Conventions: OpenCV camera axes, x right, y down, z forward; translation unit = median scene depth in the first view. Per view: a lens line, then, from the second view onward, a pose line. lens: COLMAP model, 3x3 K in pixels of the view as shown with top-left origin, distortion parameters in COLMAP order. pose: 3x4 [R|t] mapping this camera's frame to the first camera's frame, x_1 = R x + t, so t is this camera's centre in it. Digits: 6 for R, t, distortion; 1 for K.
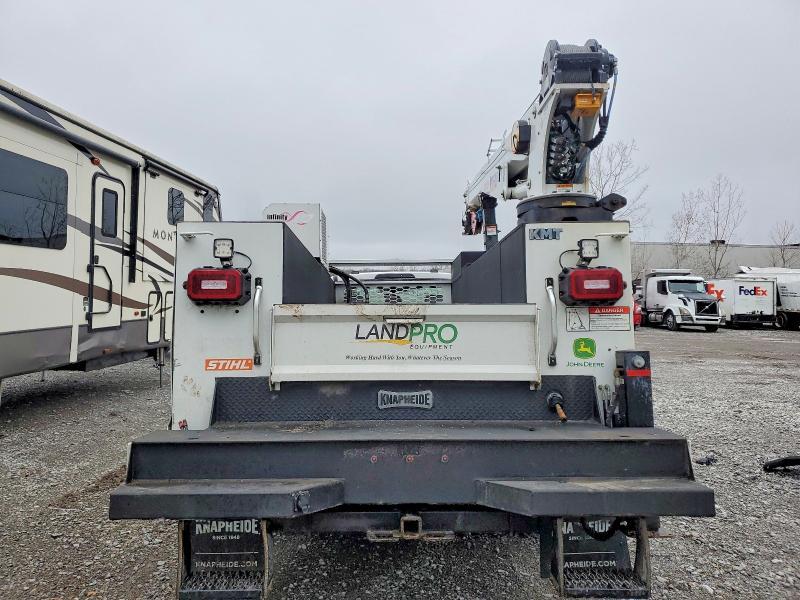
lens RADIAL K [[601.0, 0, 395.2], [0, 601.0, 298.4], [0, 0, 1]] dist [-0.021660, 0.014256]
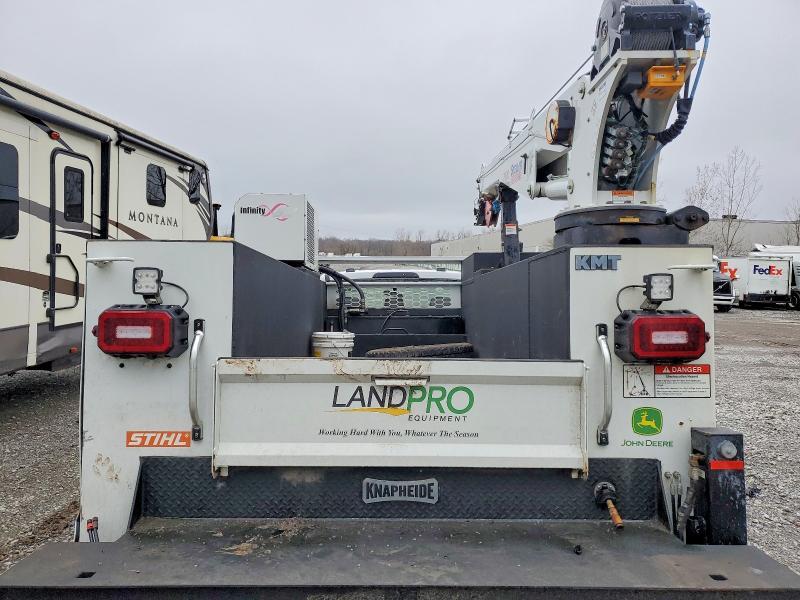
lens RADIAL K [[601.0, 0, 401.7], [0, 601.0, 297.7], [0, 0, 1]] dist [-0.021660, 0.014256]
pose [[0.999934, 0.011382, 0.001256, 0.014423], [-0.011430, 0.998711, 0.049445, -0.096537], [-0.000692, -0.049456, 0.998776, 0.273662]]
